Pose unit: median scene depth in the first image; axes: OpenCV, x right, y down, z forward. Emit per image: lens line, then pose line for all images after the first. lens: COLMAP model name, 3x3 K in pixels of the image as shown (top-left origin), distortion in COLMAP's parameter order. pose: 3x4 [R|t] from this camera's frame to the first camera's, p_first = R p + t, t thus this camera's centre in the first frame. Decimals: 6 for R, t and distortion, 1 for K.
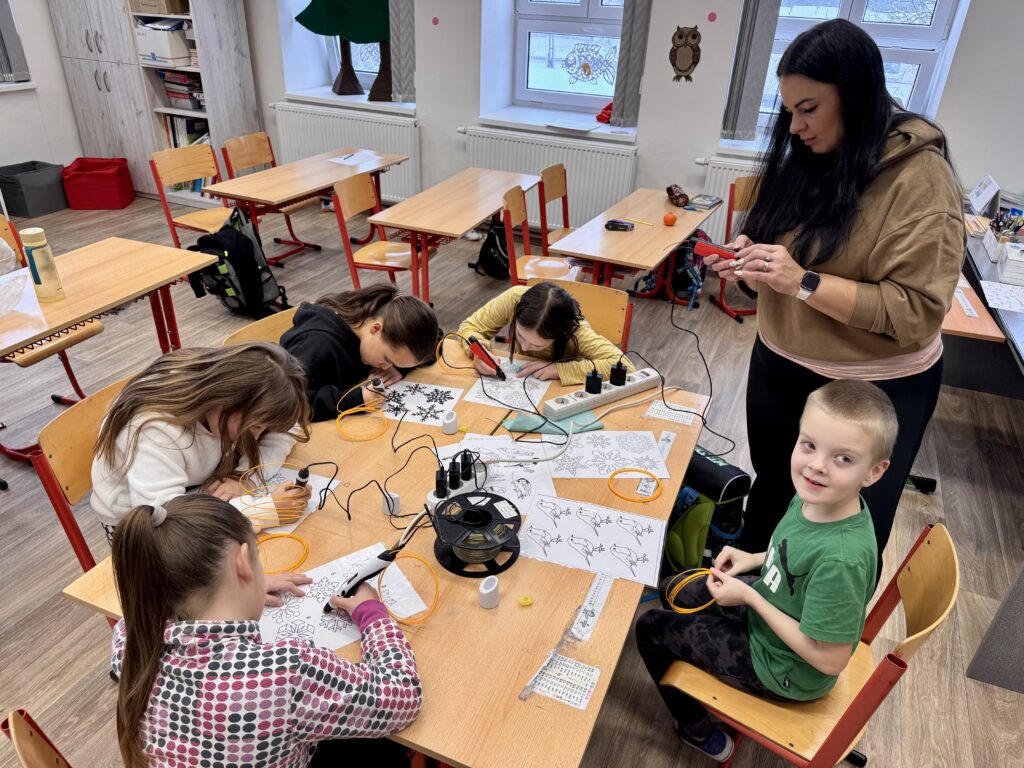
lens RADIAL K [[722.3, 0, 523.2], [0, 722.3, 381.6], [0, 0, 1]] dist [0.030667, -0.003635]
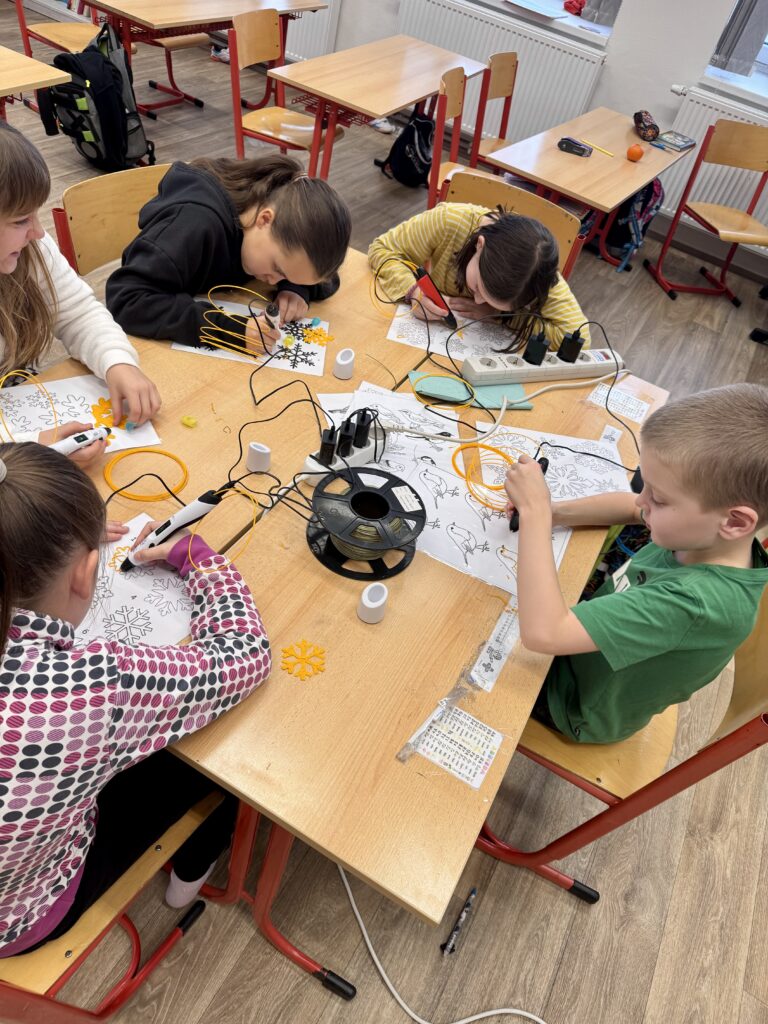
lens RADIAL K [[702.3, 0, 381.5], [0, 702.3, 515.4], [0, 0, 1]] dist [-0.007462, -0.034598]
pose [[0.981047, 0.186891, 0.051172, -0.040742], [-0.193727, 0.940393, 0.279521, -0.004933], [0.004118, -0.284136, 0.958775, 0.132503]]
